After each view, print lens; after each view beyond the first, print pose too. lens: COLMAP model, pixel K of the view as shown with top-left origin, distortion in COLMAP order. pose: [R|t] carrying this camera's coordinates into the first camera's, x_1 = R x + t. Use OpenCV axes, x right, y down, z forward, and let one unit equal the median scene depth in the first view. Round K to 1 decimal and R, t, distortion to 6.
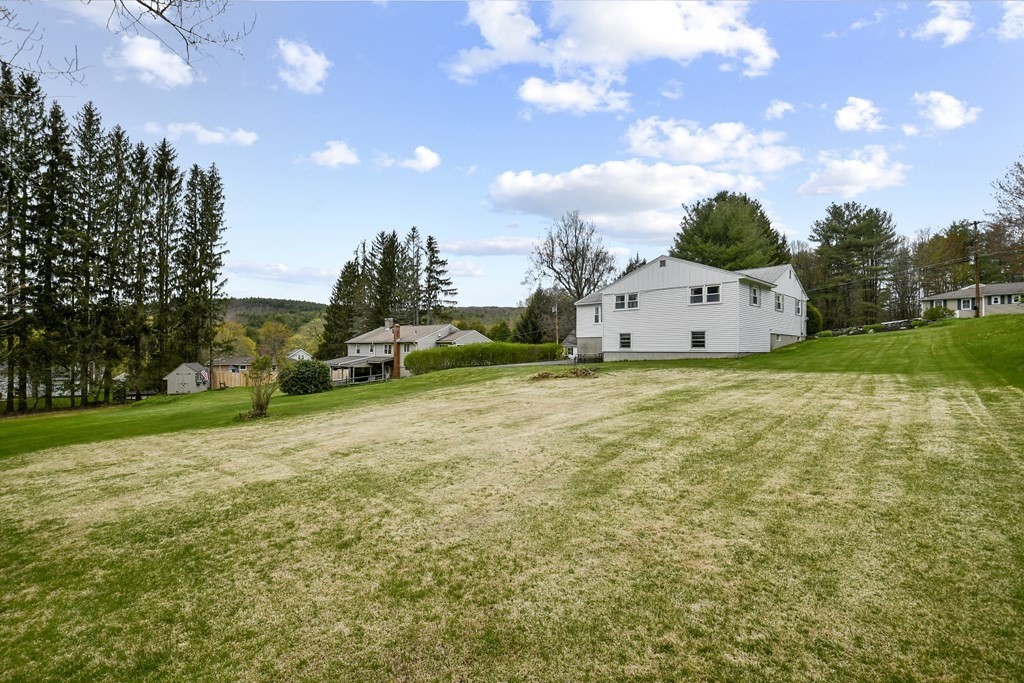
lens RADIAL K [[447.1, 0, 513.2], [0, 447.1, 347.8], [0, 0, 1]] dist [0.010017, -0.003625]
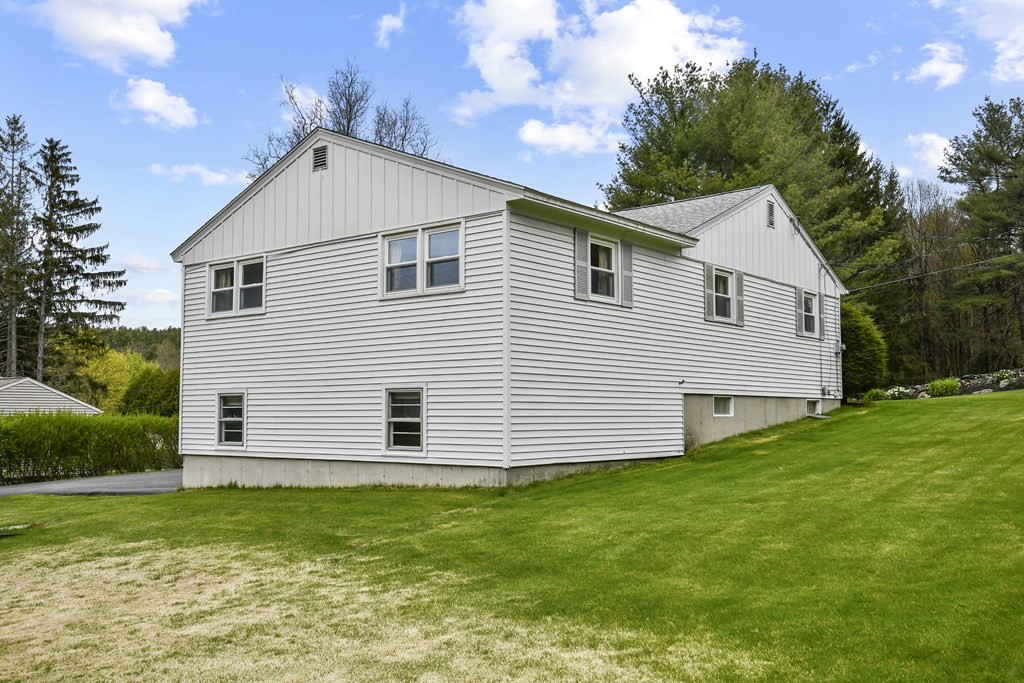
lens RADIAL K [[925.3, 0, 511.1], [0, 925.3, 339.0], [0, 0, 1]] dist [0.075514, -0.003684]
pose [[0.992992, 0.005633, 0.118044, 0.124685], [0.003088, 0.997285, -0.073567, -0.007693], [-0.118138, 0.073416, 0.990279, 0.124280]]
